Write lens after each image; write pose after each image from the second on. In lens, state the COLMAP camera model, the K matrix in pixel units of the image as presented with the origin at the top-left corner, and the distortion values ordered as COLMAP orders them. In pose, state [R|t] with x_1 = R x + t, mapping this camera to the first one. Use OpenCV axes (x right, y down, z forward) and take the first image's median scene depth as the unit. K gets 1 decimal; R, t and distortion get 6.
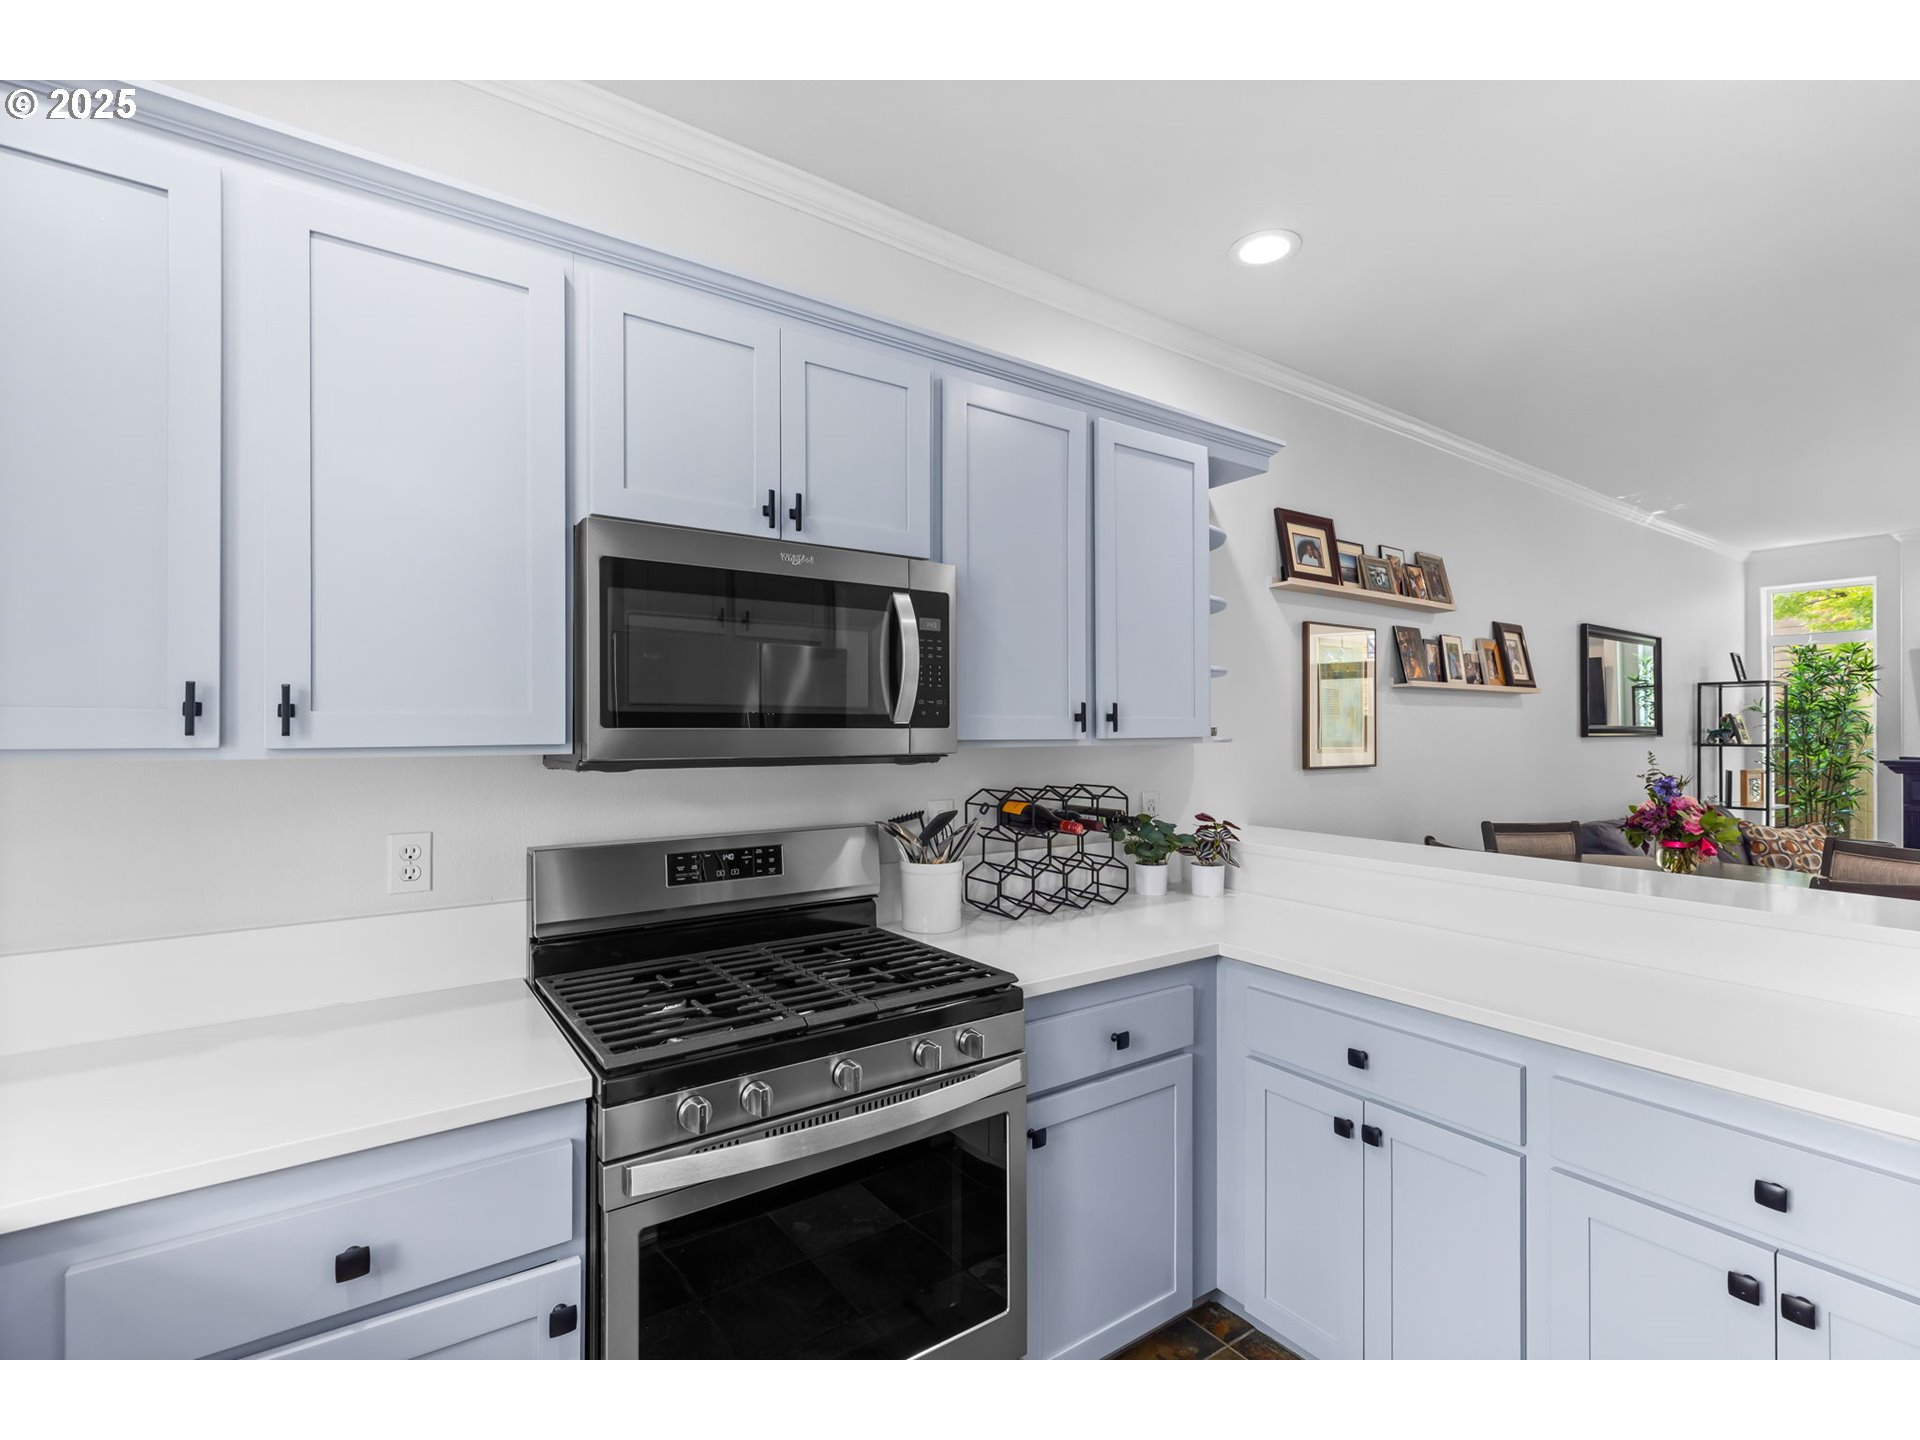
lens RADIAL K [[840.1, 0, 950.4], [0, 840.1, 727.4], [0, 0, 1]] dist [0.001662, 0.000137]
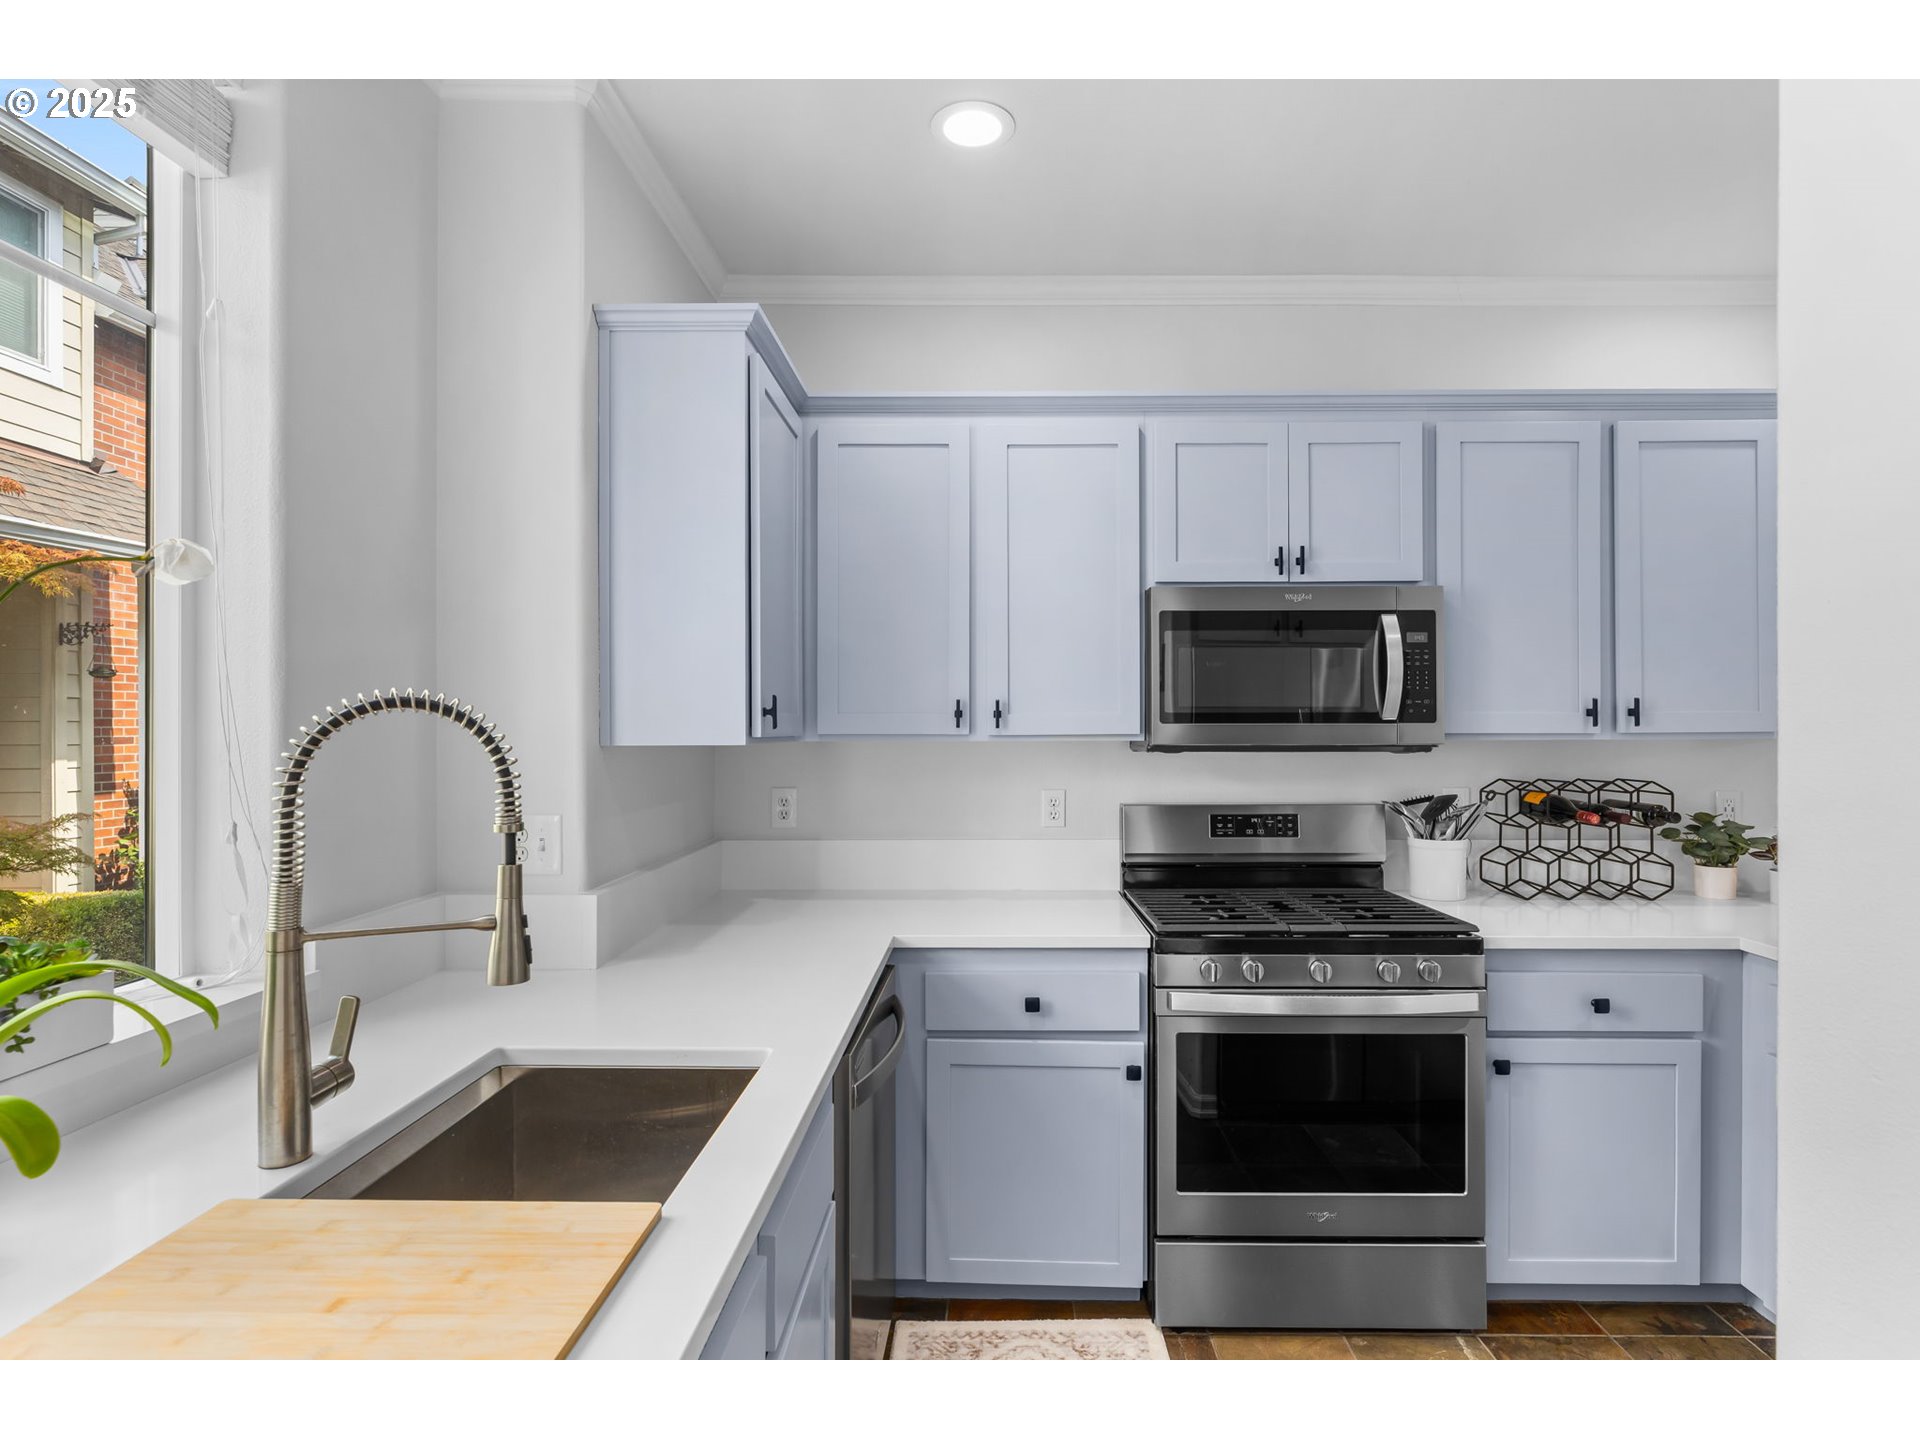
lens RADIAL K [[1455.4, 0, 960.7], [0, 1455.4, 725.1], [0, 0, 1]] dist [0.004889, 0.002934]
pose [[0.816459, -0.001302, -0.577401, 0.688232], [0.002847, 0.999994, 0.001770, -0.001813], [0.577396, -0.003090, 0.816459, -1.156085]]
